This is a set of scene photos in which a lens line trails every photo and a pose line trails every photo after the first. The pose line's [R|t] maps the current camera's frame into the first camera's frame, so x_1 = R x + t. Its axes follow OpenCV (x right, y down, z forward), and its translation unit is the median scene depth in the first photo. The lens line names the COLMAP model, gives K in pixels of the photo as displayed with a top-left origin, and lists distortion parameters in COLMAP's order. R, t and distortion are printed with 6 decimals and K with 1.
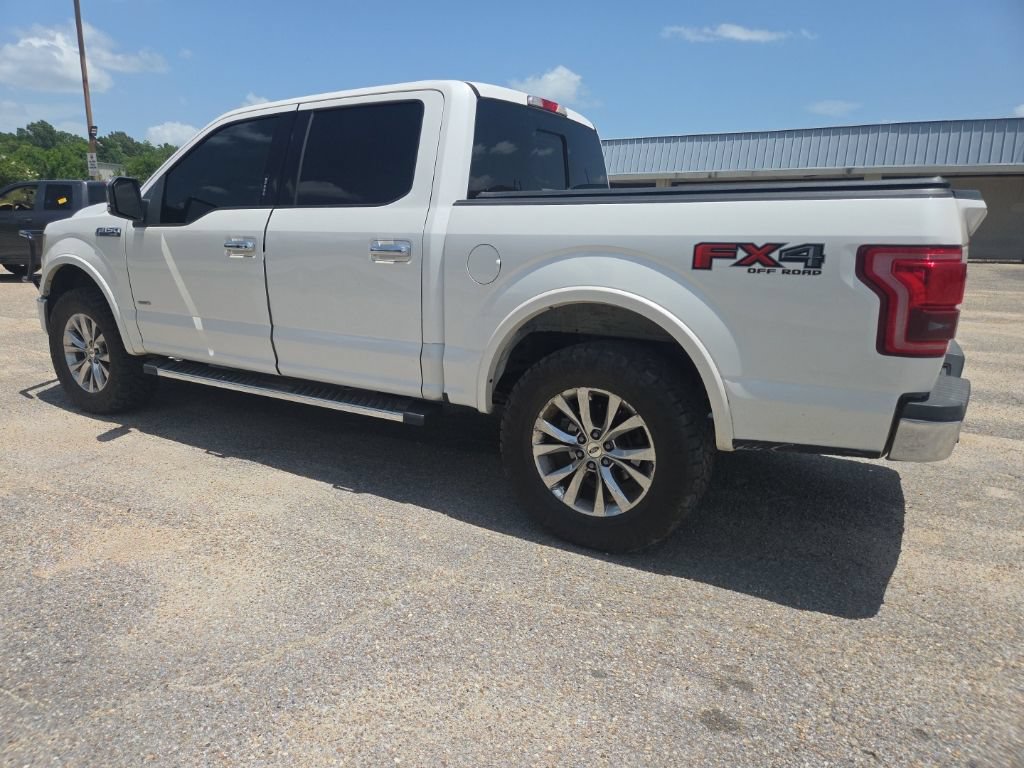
lens RADIAL K [[680.8, 0, 495.0], [0, 680.8, 382.5], [0, 0, 1]] dist [0.067190, -0.054270]
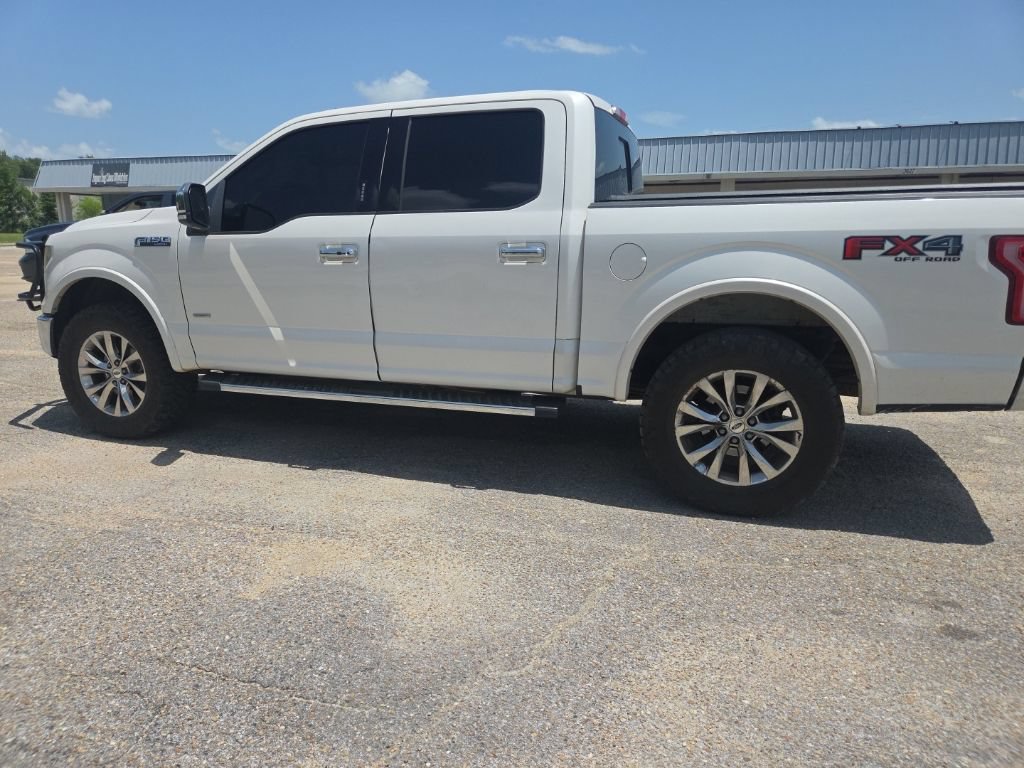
lens RADIAL K [[679.4, 0, 507.6], [0, 679.4, 384.7], [0, 0, 1]] dist [0.066613, -0.058631]
pose [[0.975928, -0.064005, 0.208490, -0.438134], [0.064458, 0.997910, 0.004630, 0.002298], [-0.208351, 0.008921, 0.978013, -0.010964]]
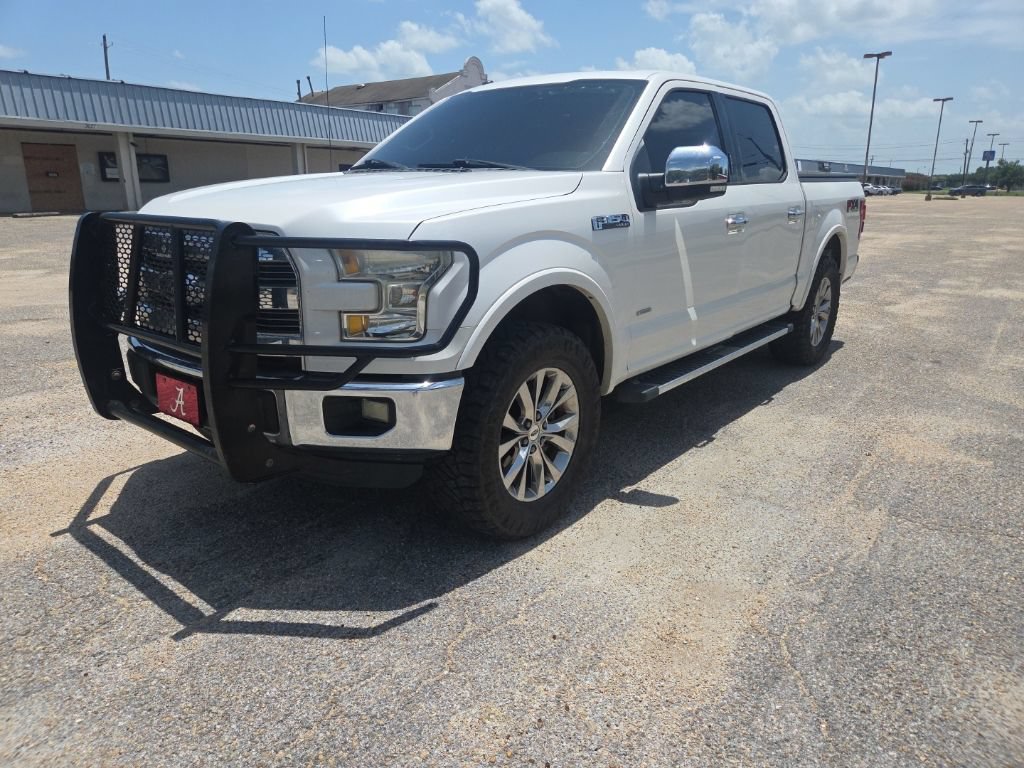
lens RADIAL K [[684.6, 0, 512.0], [0, 684.6, 384.0], [0, 0, 1]] dist [0.065443, -0.062874]
pose [[0.131252, -0.284613, 0.949615, -1.842068], [0.219004, 0.942559, 0.252228, -0.381863], [-0.966856, 0.174864, 0.186044, 1.475130]]
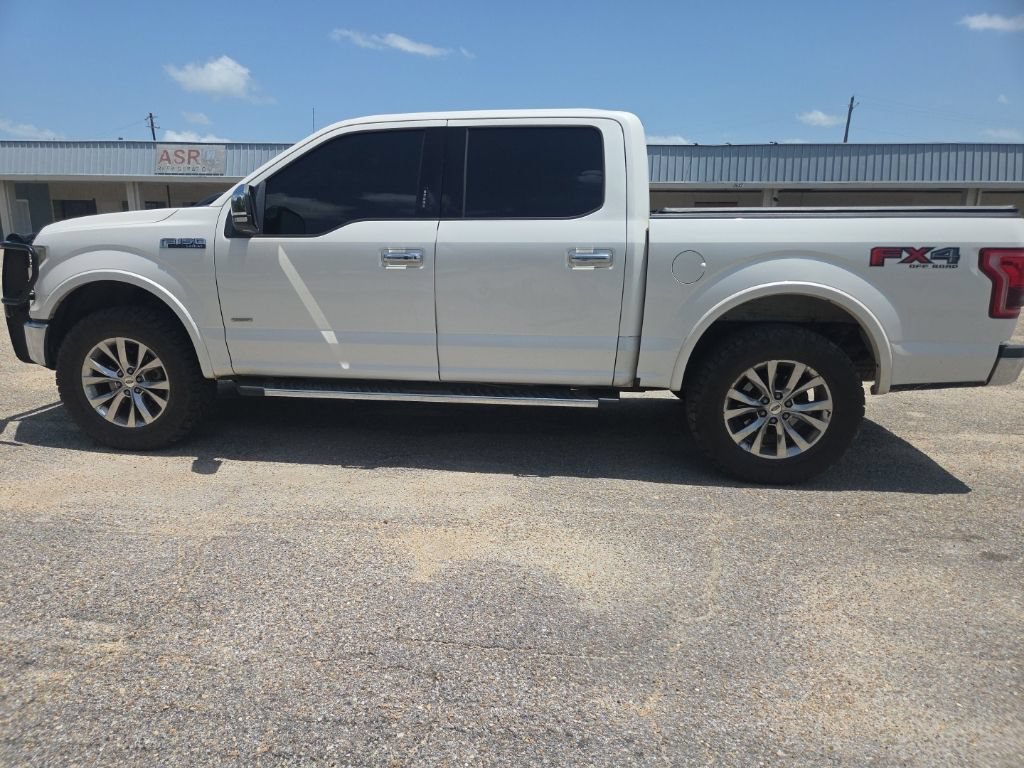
lens RADIAL K [[682.7, 0, 496.7], [0, 682.7, 396.8], [0, 0, 1]] dist [0.066613, -0.056971]
pose [[0.906961, -0.099673, 0.409252, -0.854322], [0.094152, 0.994988, 0.033675, -0.016627], [-0.410558, 0.007990, 0.911800, 0.020275]]
